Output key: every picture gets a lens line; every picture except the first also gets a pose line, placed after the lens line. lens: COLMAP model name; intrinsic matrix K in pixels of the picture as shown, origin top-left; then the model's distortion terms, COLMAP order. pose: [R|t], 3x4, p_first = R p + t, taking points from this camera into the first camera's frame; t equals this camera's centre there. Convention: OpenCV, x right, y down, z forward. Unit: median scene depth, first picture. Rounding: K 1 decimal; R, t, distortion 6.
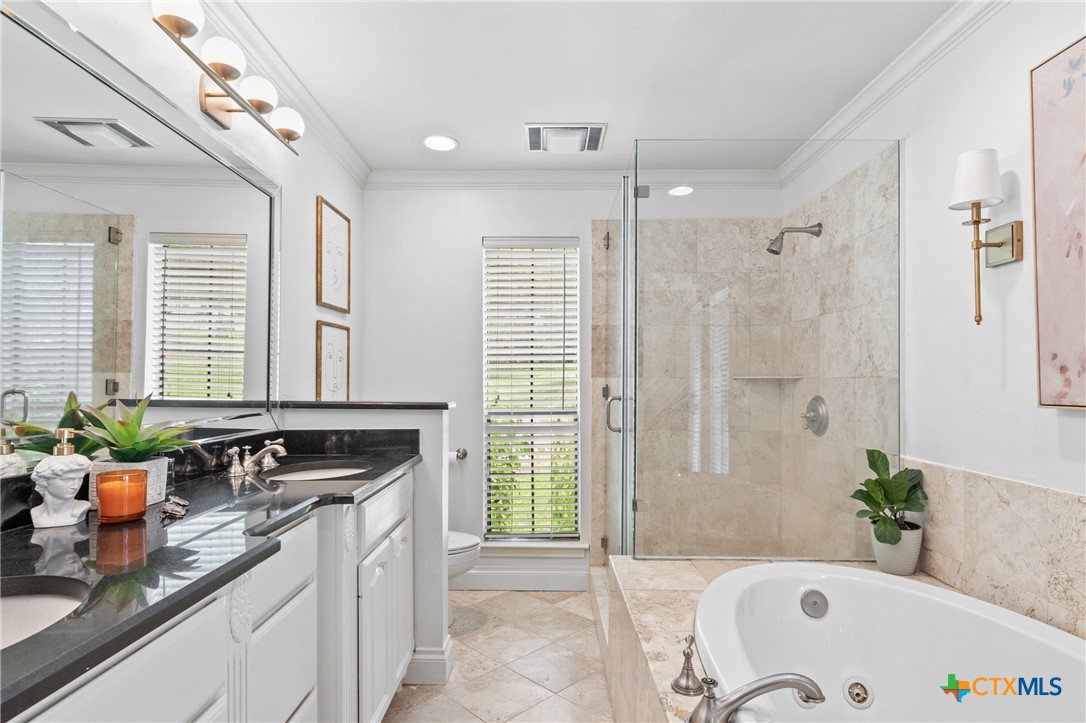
lens RADIAL K [[561.2, 0, 542.1], [0, 561.2, 396.8], [0, 0, 1]] dist [0.002966, -0.000935]
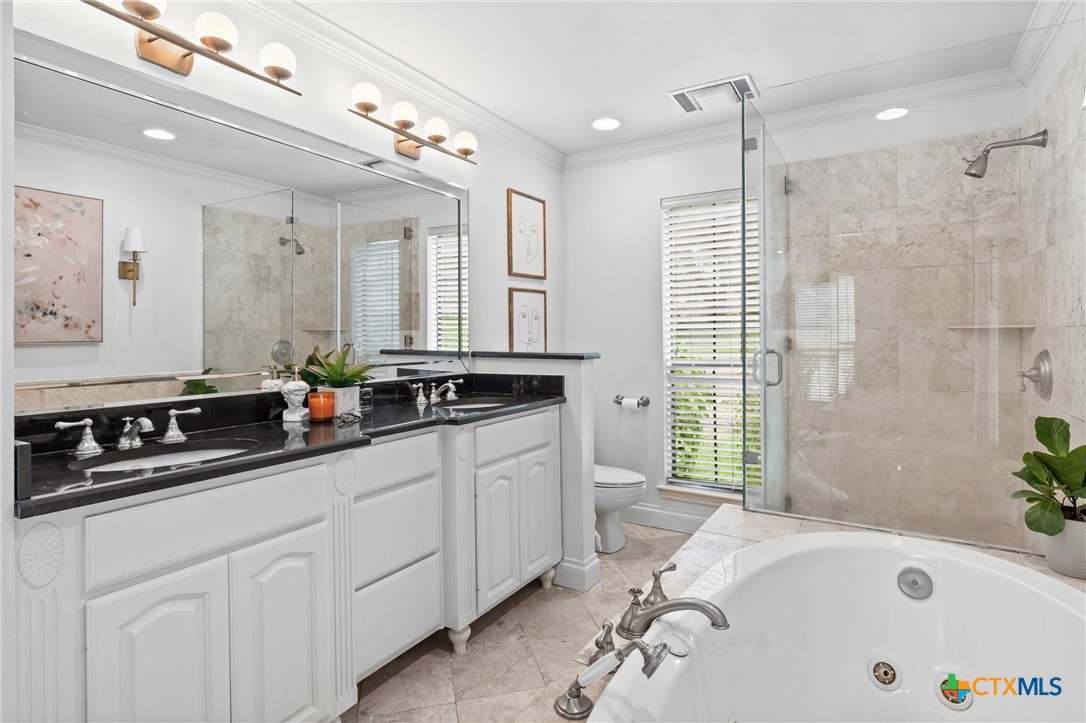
lens RADIAL K [[562.2, 0, 543.0], [0, 562.2, 361.5], [0, 0, 1]] dist [-0.000438, -0.000340]
pose [[0.855912, 0.016182, -0.516867, 0.314707], [-0.004243, 0.999696, 0.024272, -0.001380], [0.517103, -0.018581, 0.855721, -0.043267]]
